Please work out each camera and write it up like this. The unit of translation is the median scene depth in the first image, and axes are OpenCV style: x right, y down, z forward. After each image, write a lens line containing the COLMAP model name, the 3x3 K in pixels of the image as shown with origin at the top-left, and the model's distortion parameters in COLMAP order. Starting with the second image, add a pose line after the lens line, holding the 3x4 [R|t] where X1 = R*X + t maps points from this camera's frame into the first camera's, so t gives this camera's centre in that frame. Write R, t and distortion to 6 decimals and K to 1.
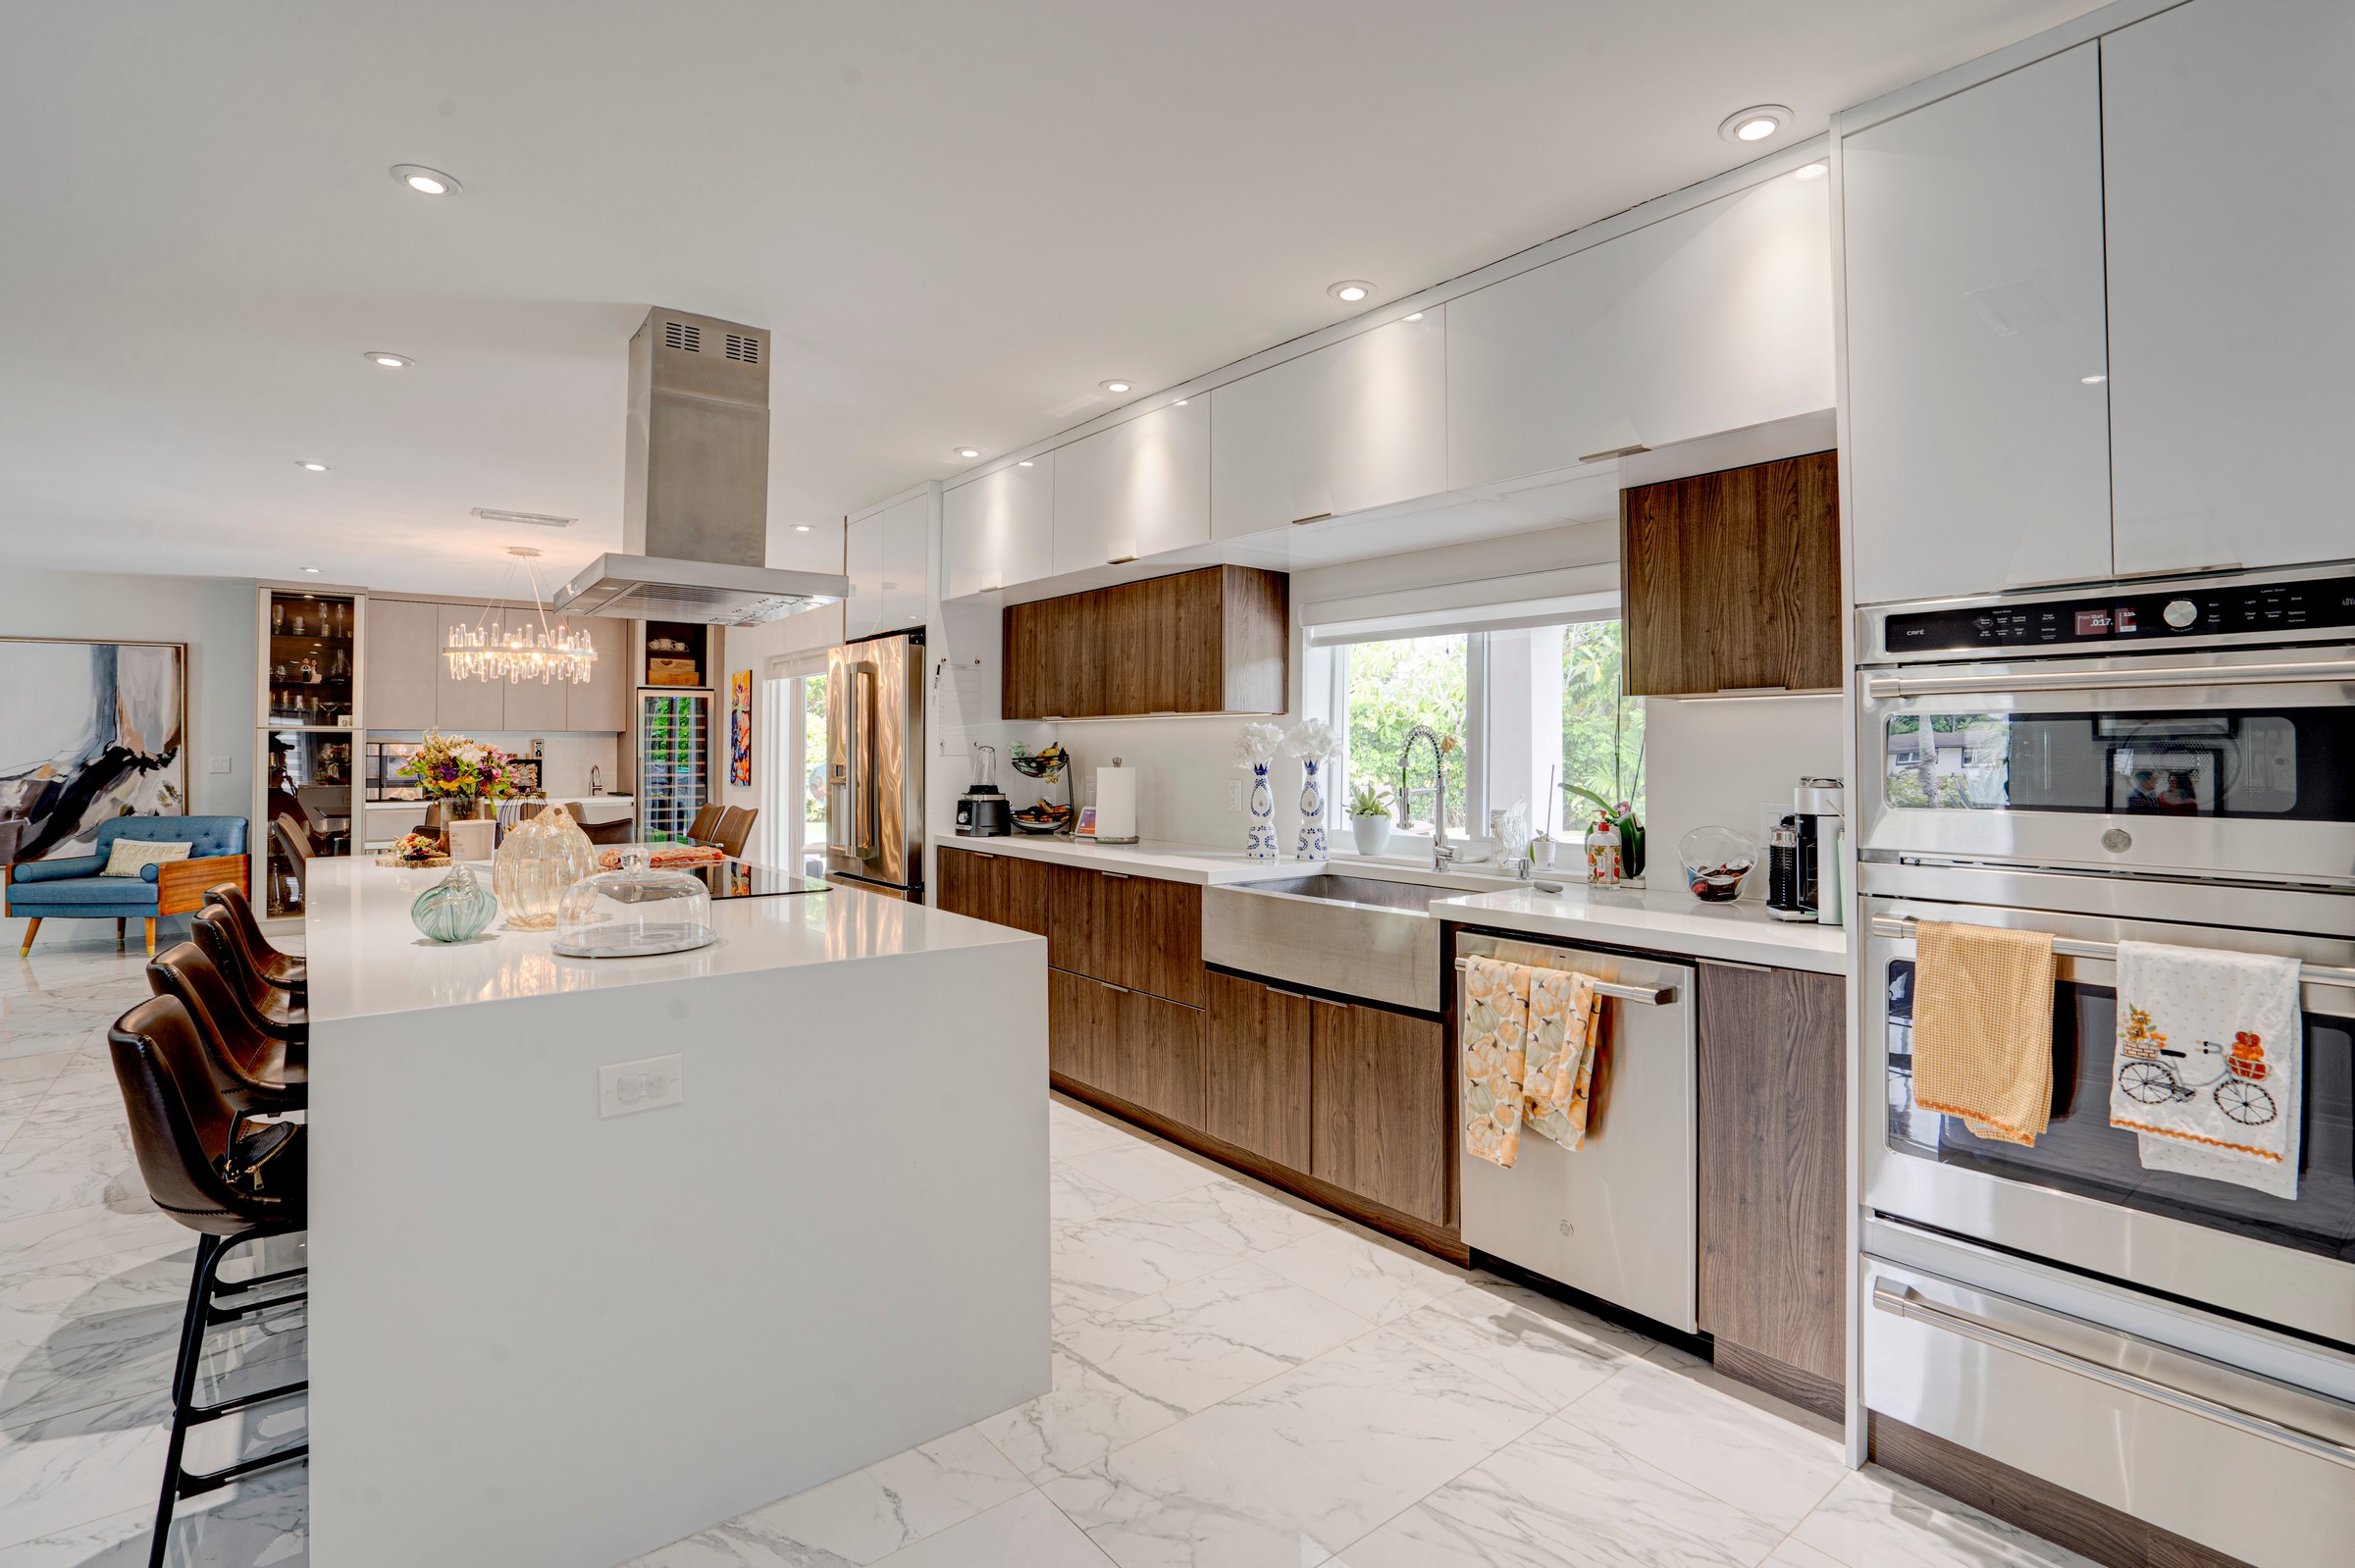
lens RADIAL K [[1109.7, 0, 1198.2], [0, 1109.7, 749.8], [0, 0, 1]] dist [0.002794, 0.002466]
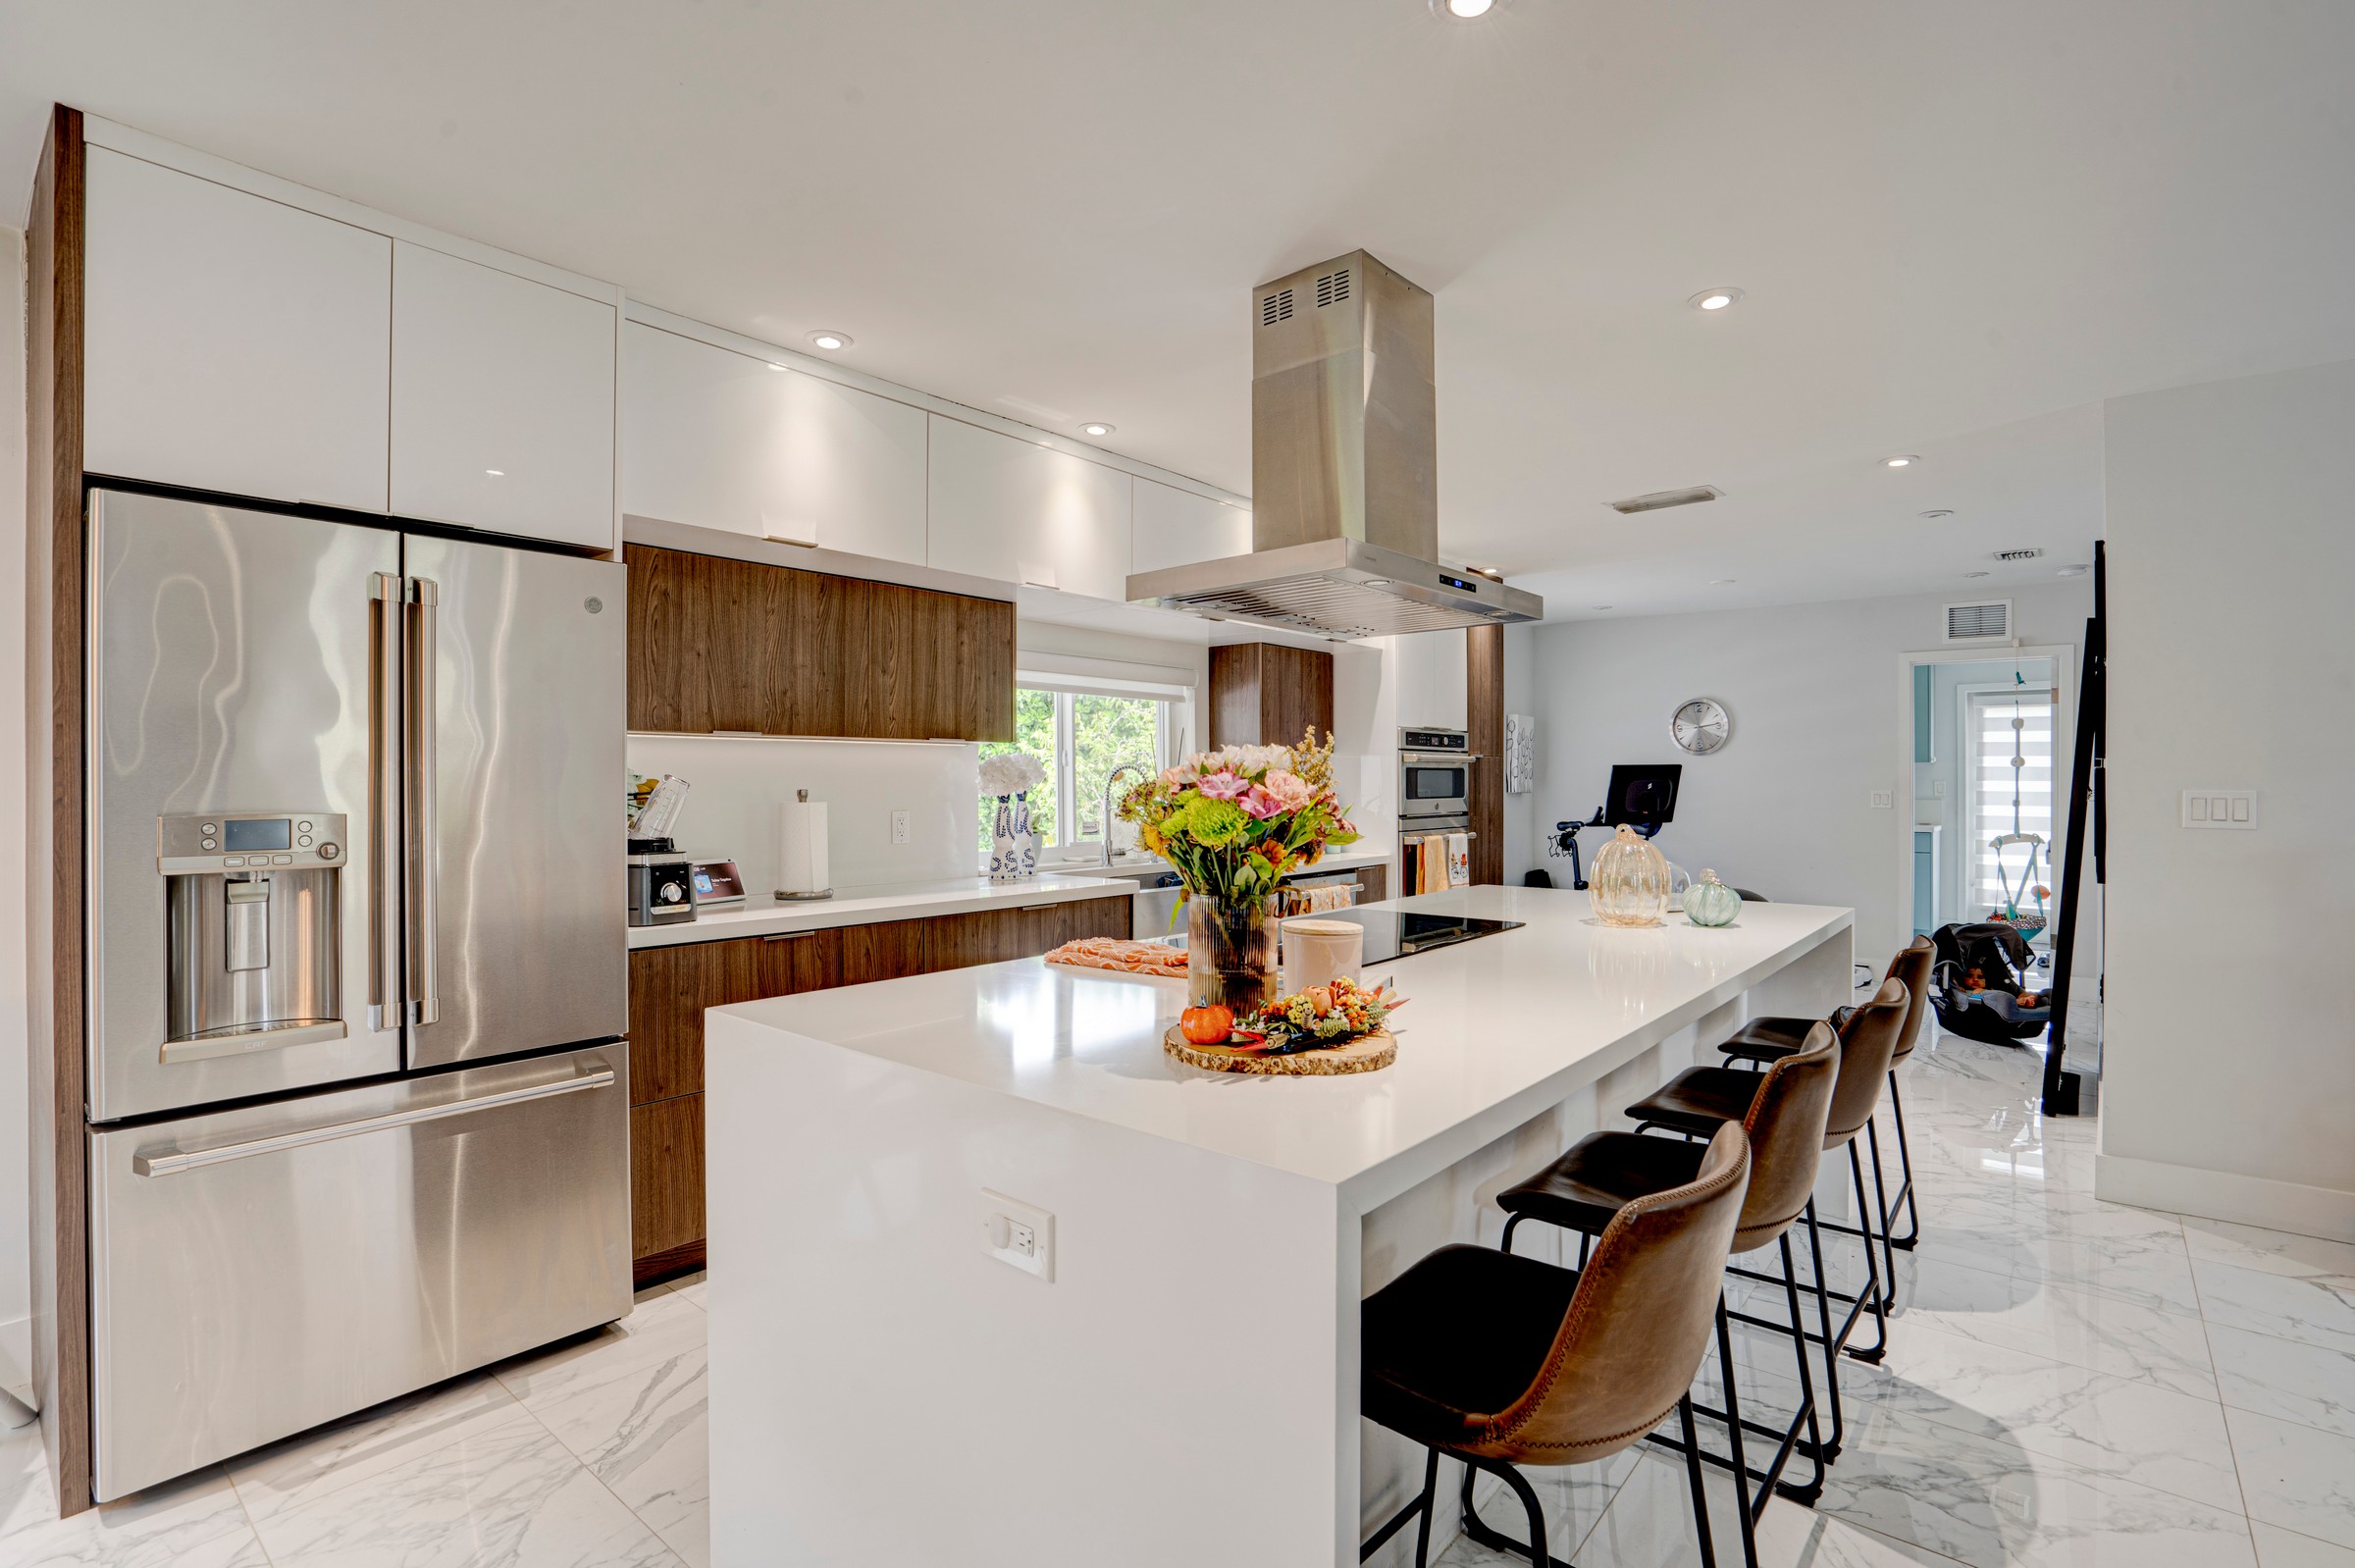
lens RADIAL K [[1109.7, 0, 1170.9], [0, 1109.7, 774.3], [0, 0, 1]] dist [0.002794, 0.002466]
pose [[-0.197286, 0.011387, 0.980280, -0.981487], [0.007465, 0.999921, -0.010113, 0.006473], [-0.980317, 0.005323, -0.197356, 1.002630]]
